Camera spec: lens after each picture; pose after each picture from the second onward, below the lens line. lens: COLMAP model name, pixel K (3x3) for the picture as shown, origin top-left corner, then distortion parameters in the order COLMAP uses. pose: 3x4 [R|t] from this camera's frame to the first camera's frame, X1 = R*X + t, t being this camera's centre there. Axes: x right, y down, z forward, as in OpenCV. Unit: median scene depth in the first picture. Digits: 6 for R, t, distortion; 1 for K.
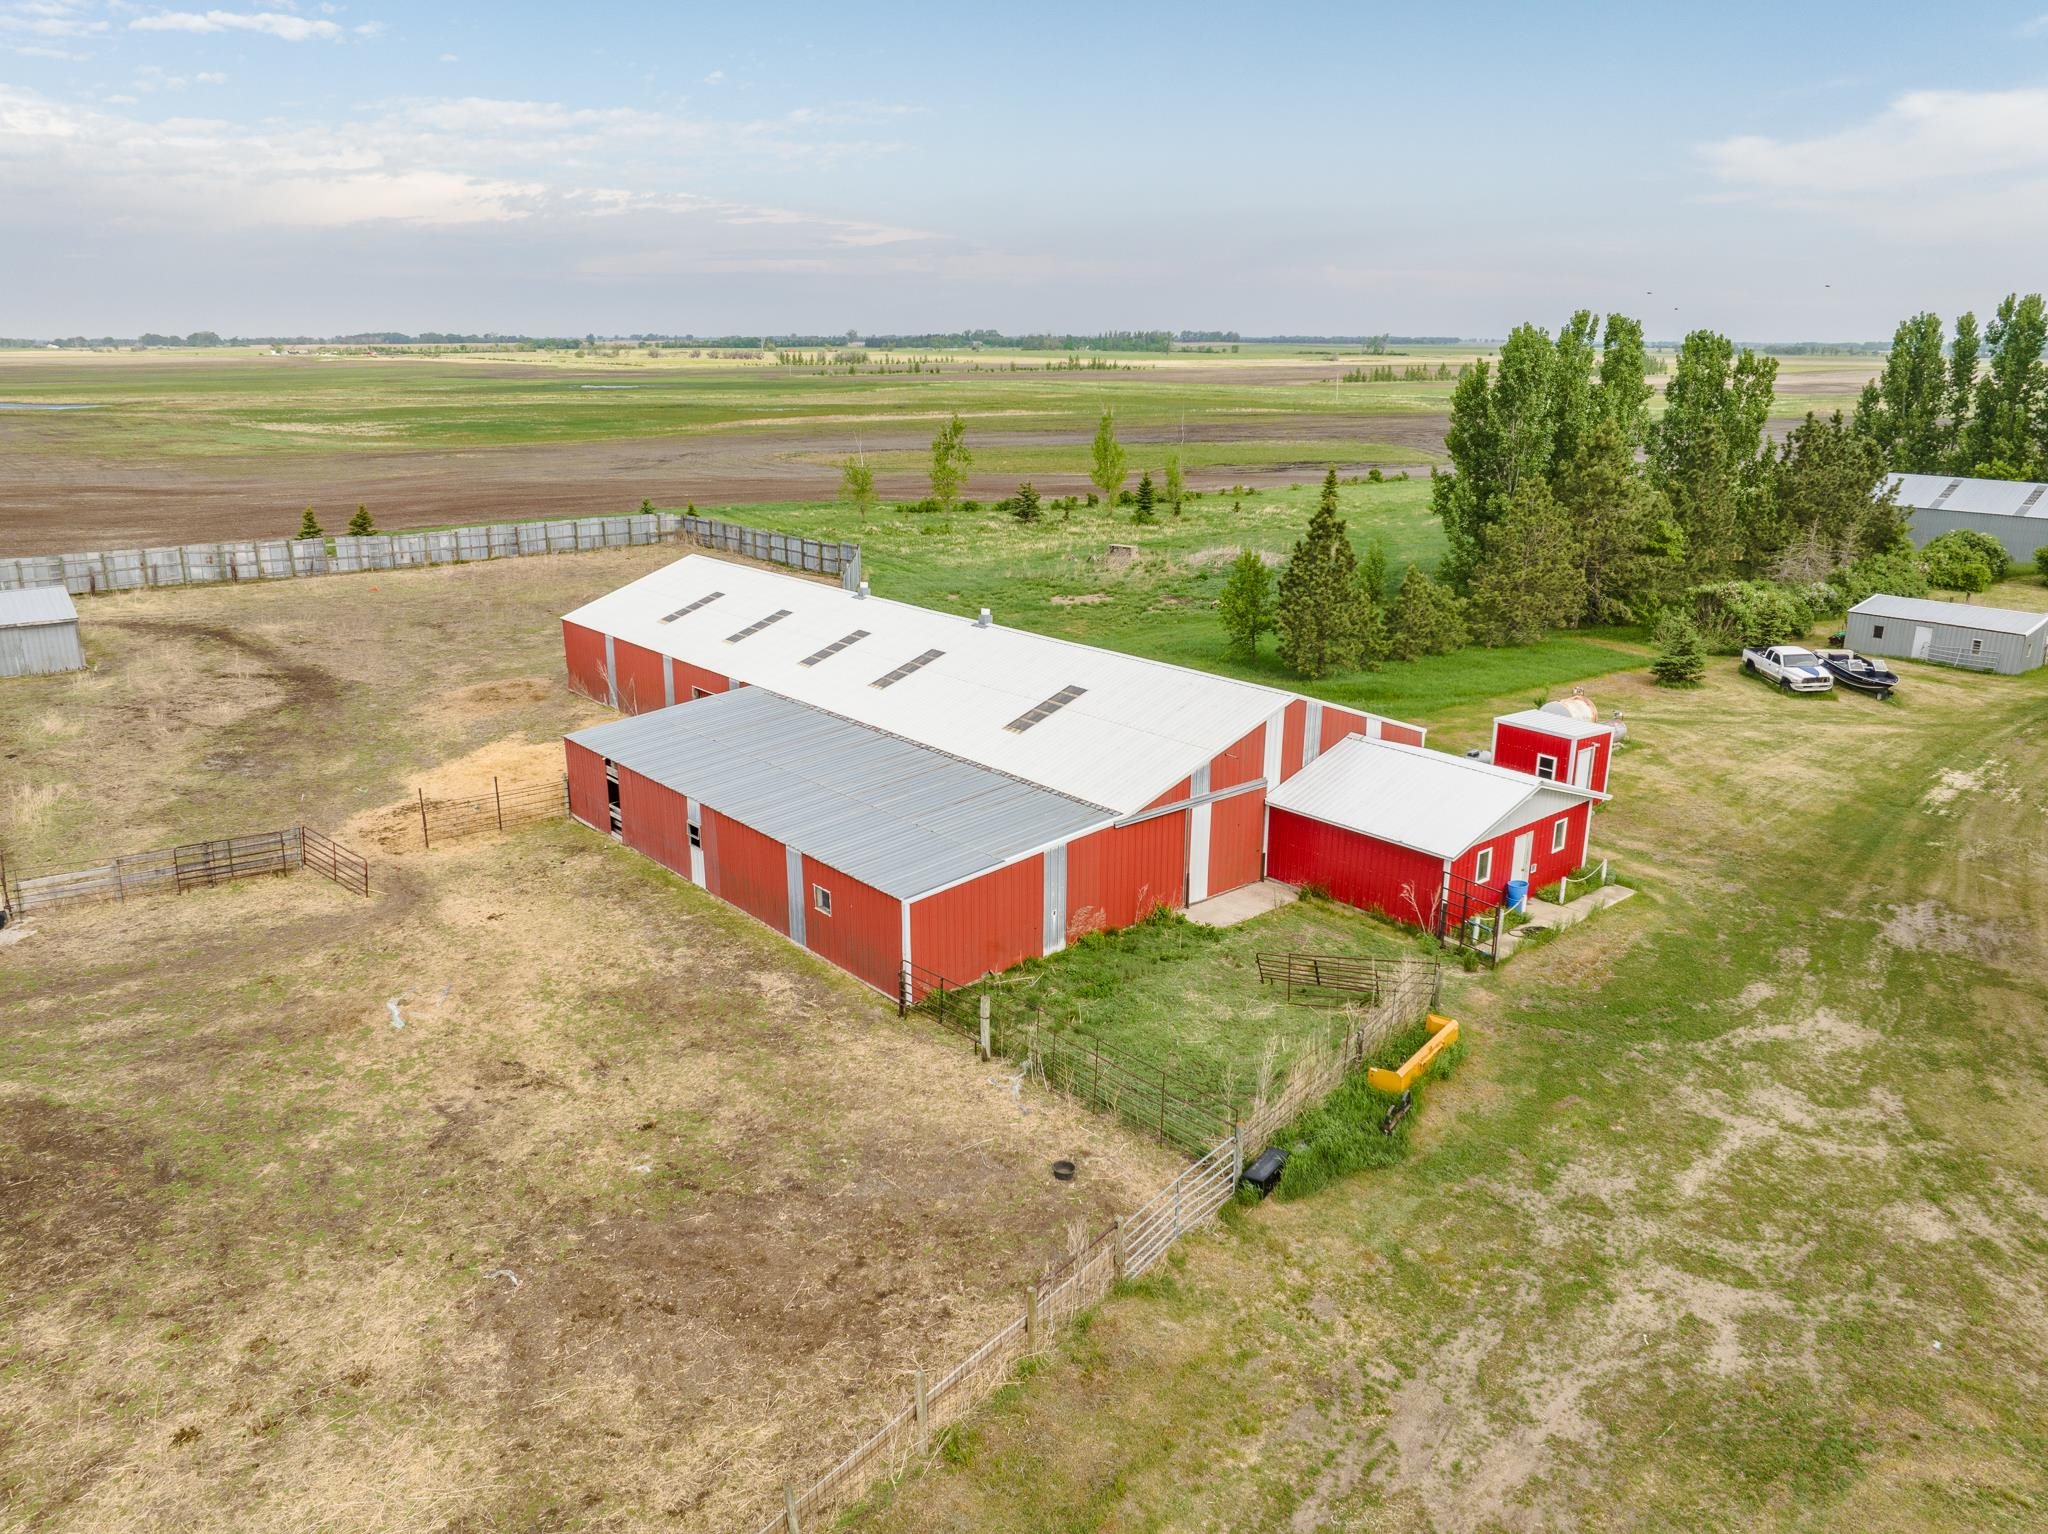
lens RADIAL K [[1439.3, 0, 1025.5], [0, 1439.3, 767.0], [0, 0, 1]] dist [-0.040274, 0.009146]
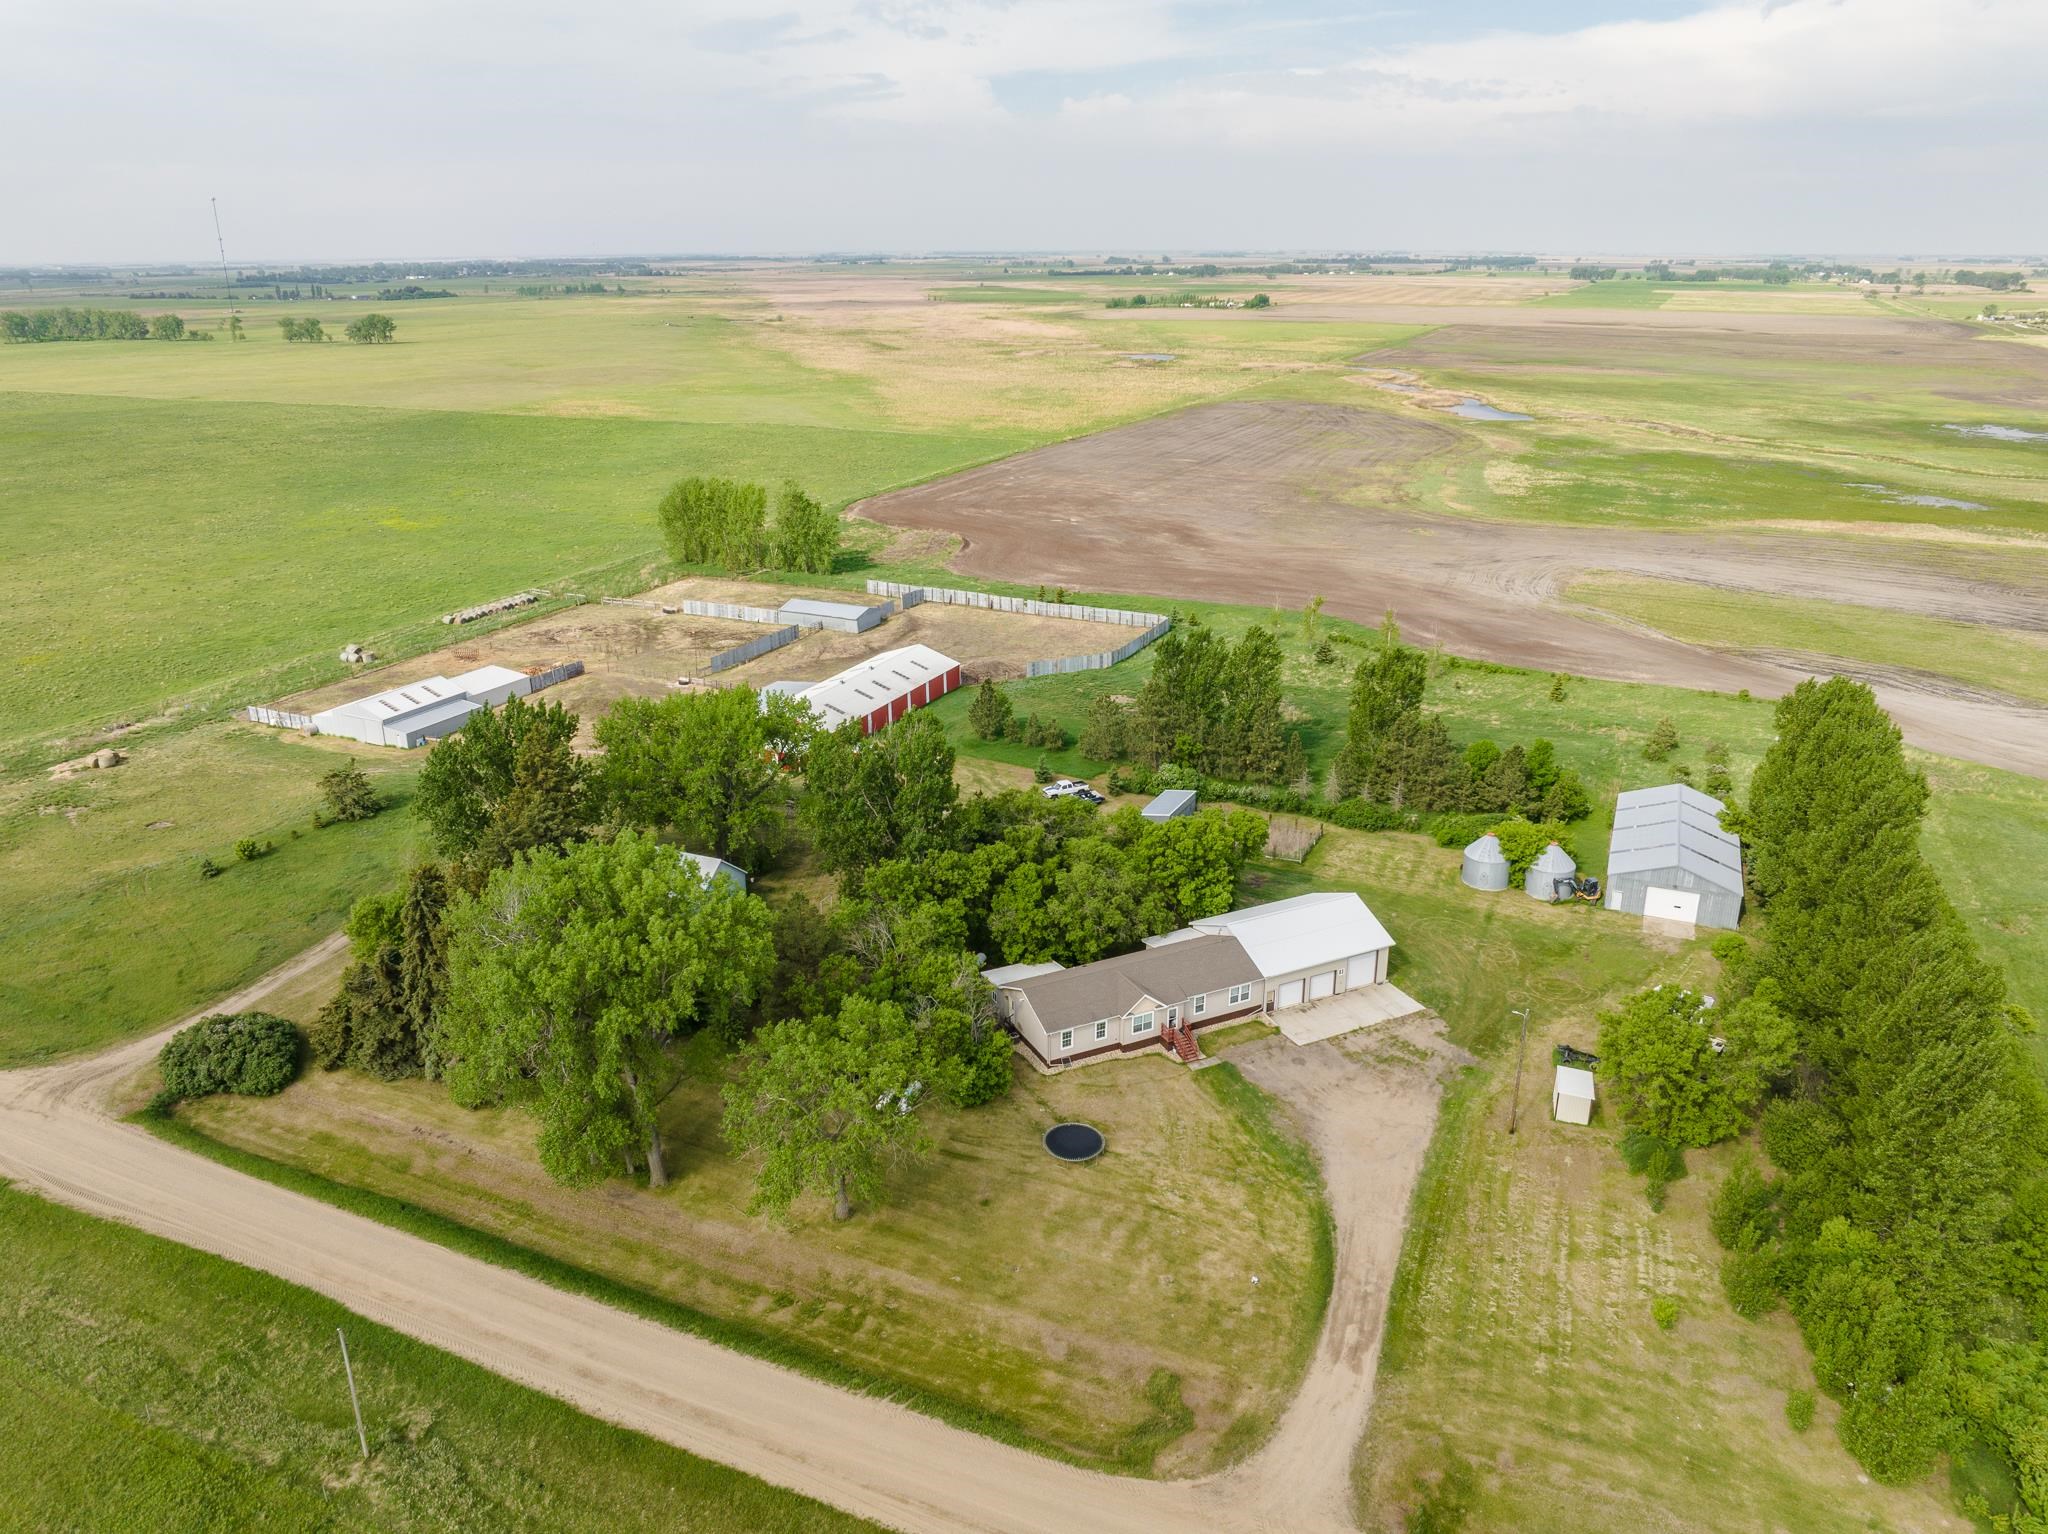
lens RADIAL K [[1439.3, 0, 1025.9], [0, 1439.3, 772.8], [0, 0, 1]] dist [-0.040274, 0.009146]
pose [[0.417097, 0.308906, -0.854756, 2.837039], [-0.256513, 0.942244, 0.215353, -0.665879], [0.871912, 0.129433, 0.472245, -0.263275]]
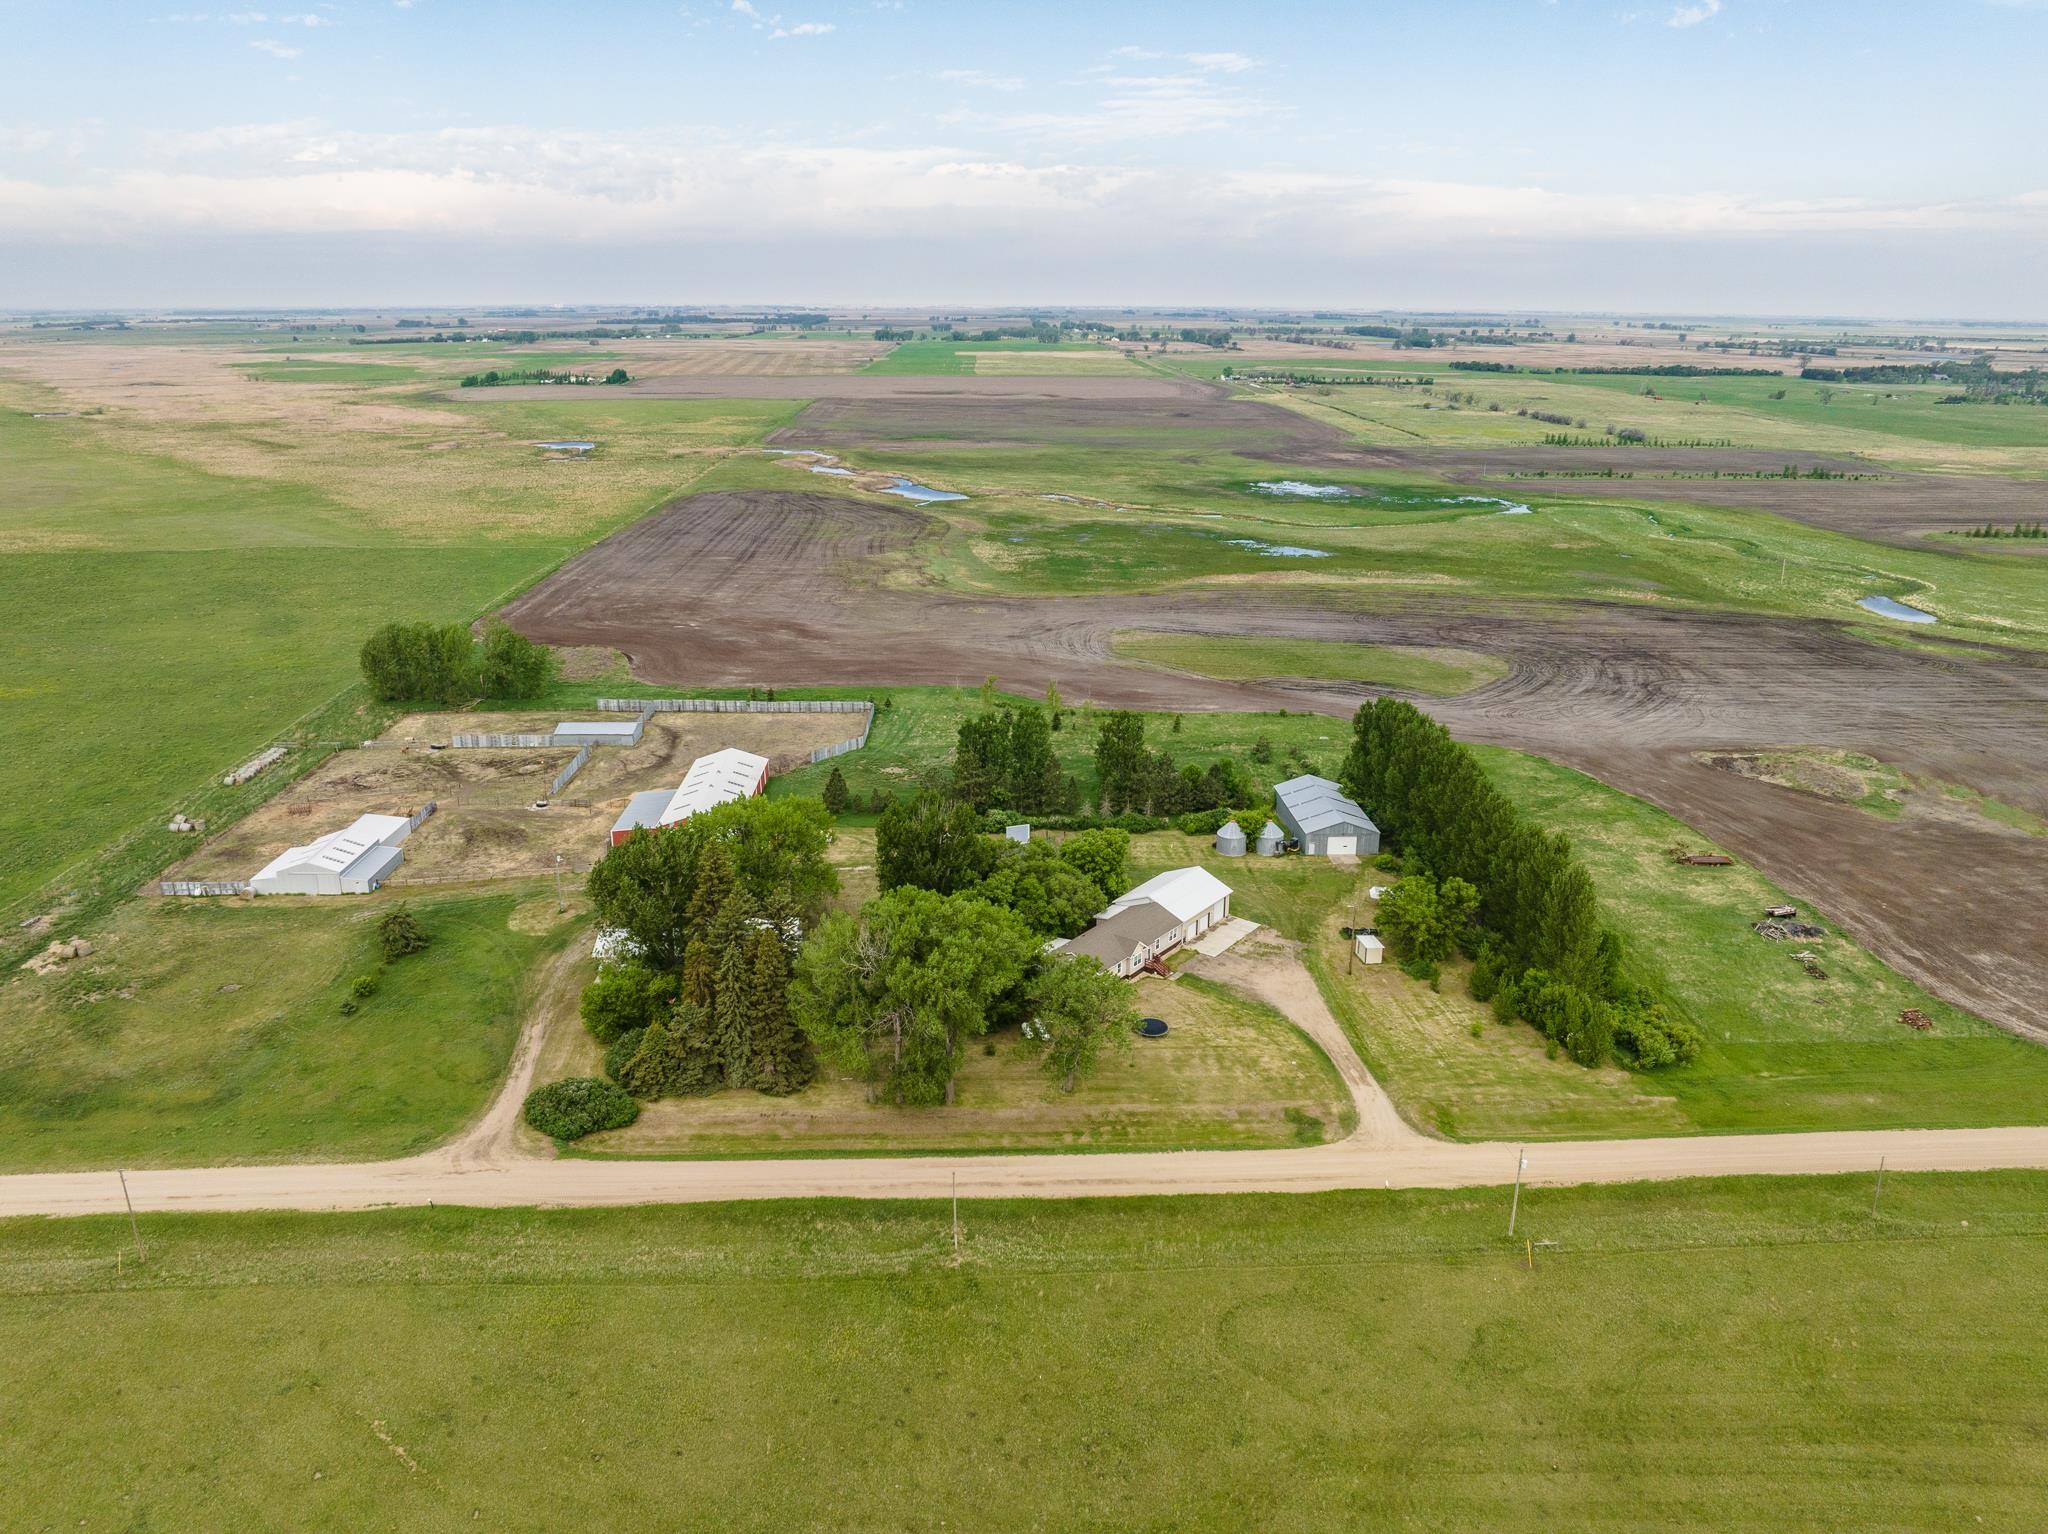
lens RADIAL K [[1439.3, 0, 1022.5], [0, 1439.3, 775.2], [0, 0, 1]] dist [-0.040274, 0.009146]
pose [[0.779619, 0.196651, -0.594578, 2.955245], [-0.181423, 0.979627, 0.086117, -0.601927], [0.599400, 0.040732, 0.799413, -1.792881]]
